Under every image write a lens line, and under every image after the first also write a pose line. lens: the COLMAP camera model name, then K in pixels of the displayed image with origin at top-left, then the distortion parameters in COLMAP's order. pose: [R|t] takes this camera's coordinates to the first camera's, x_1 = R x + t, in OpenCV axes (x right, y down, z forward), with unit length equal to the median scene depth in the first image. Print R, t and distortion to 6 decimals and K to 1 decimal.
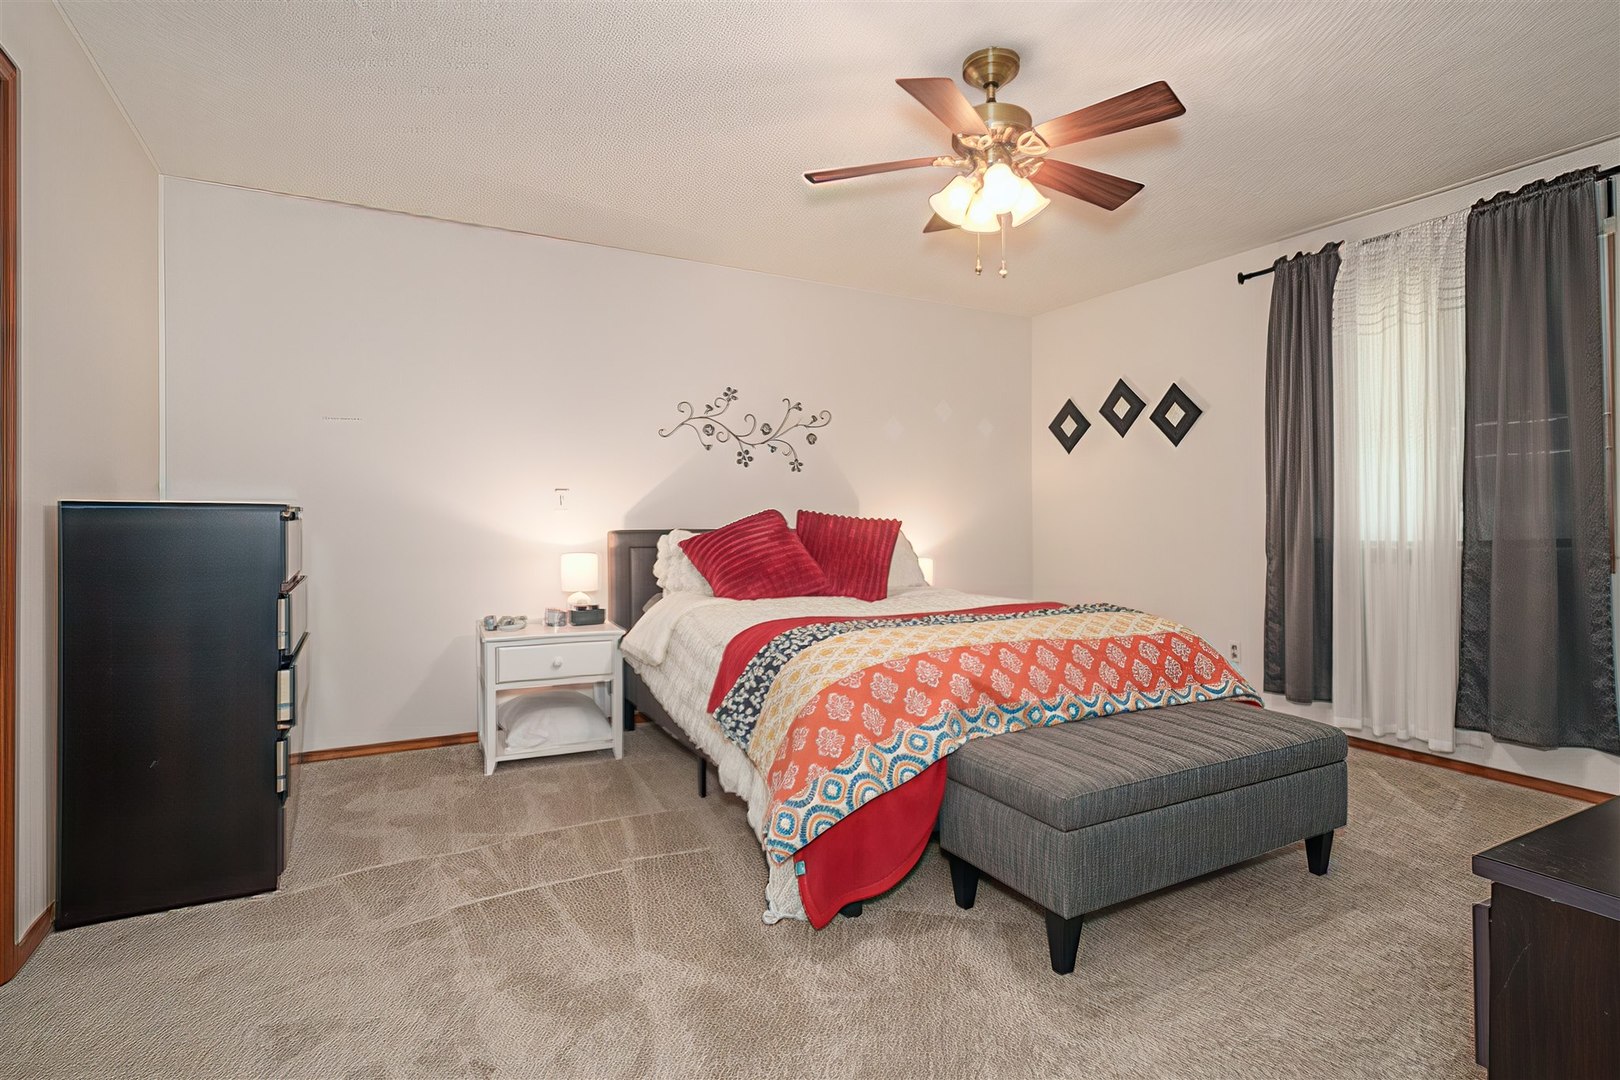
lens RADIAL K [[802.2, 0, 812.4], [0, 802.2, 528.3], [0, 0, 1]] dist [-0.000073, -0.000126]
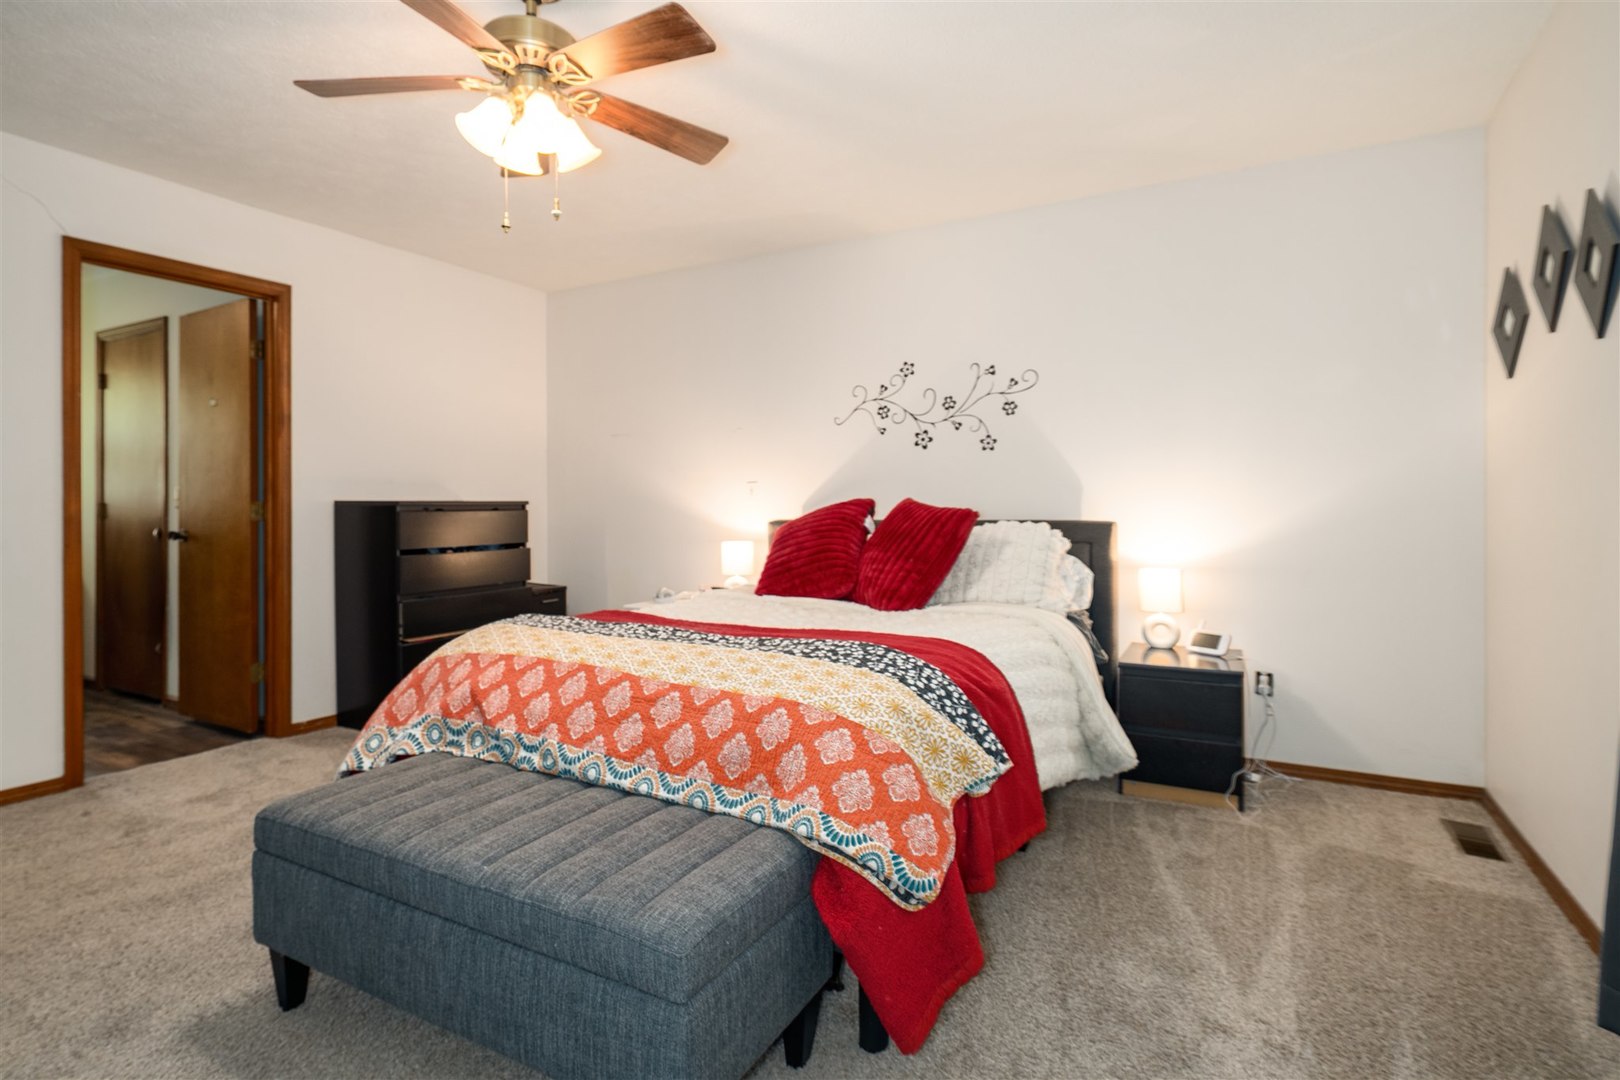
lens RADIAL K [[799.4, 0, 809.6], [0, 799.4, 516.4], [0, 0, 1]] dist [0.000354, 0.000023]
pose [[0.538443, 0.008539, -0.842619, 0.605578], [-0.008558, 0.999952, 0.004664, -0.006412], [0.842618, 0.004700, 0.538490, 0.438380]]
